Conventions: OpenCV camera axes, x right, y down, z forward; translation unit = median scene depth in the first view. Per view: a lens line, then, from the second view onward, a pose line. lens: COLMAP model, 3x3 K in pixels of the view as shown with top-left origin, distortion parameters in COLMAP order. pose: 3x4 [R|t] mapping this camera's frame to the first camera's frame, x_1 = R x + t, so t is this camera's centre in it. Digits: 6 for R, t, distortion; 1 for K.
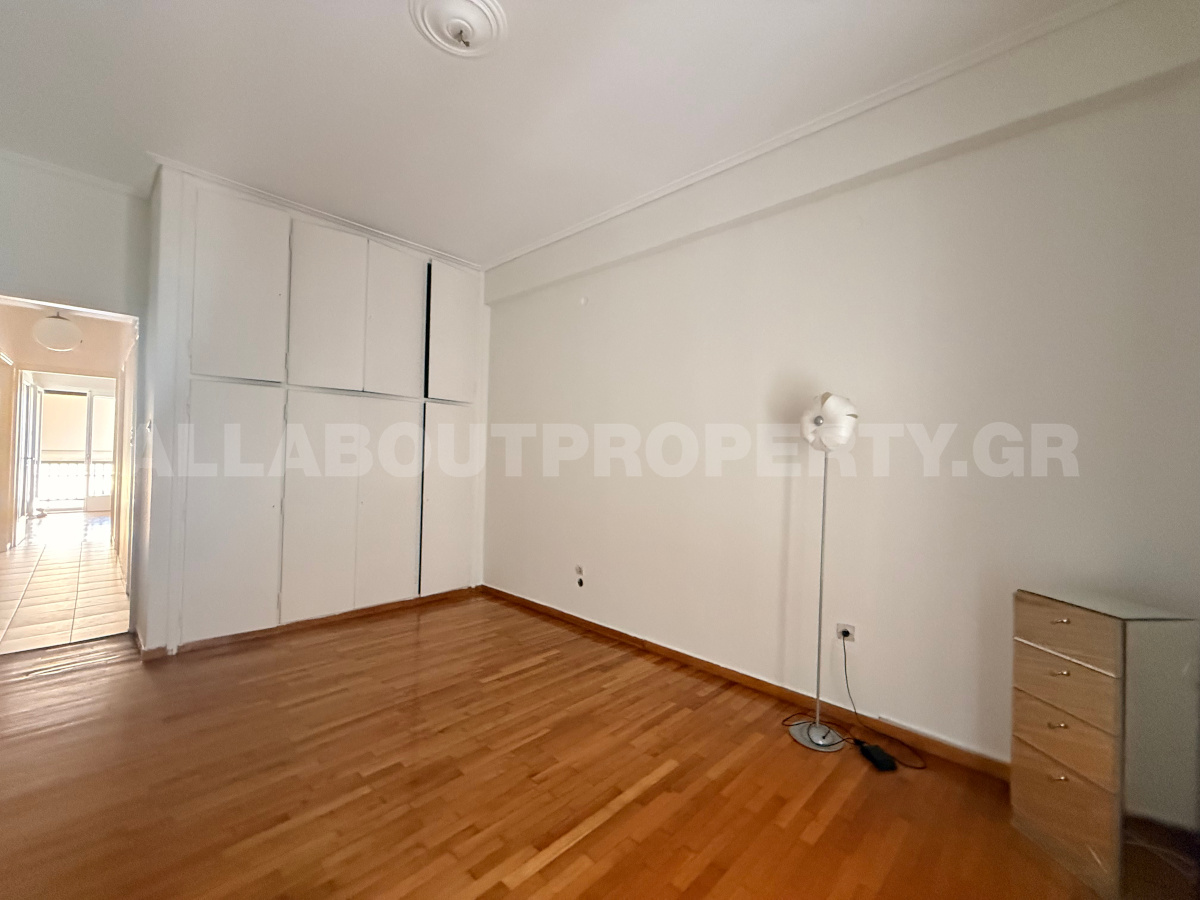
lens RADIAL K [[477.2, 0, 596.2], [0, 477.2, 451.8], [0, 0, 1]] dist [-0.001604, -0.000377]
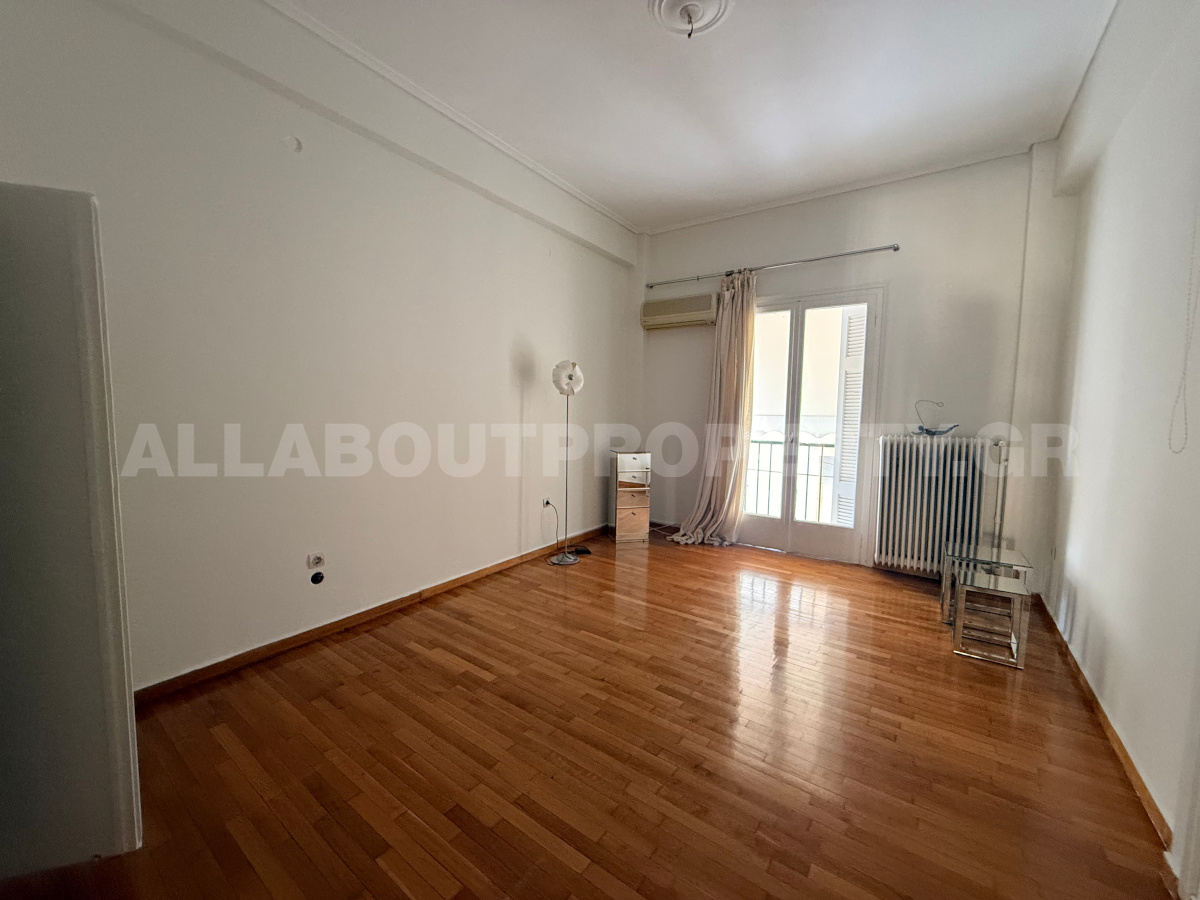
lens RADIAL K [[489.5, 0, 600.0], [0, 489.5, 450.0], [0, 0, 1]] dist [-0.001624, -0.000193]
pose [[-0.162537, -0.108836, 0.980682, -1.051147], [-0.031425, 0.993965, 0.105102, 0.004202], [-0.986202, -0.013735, -0.164976, 0.975024]]
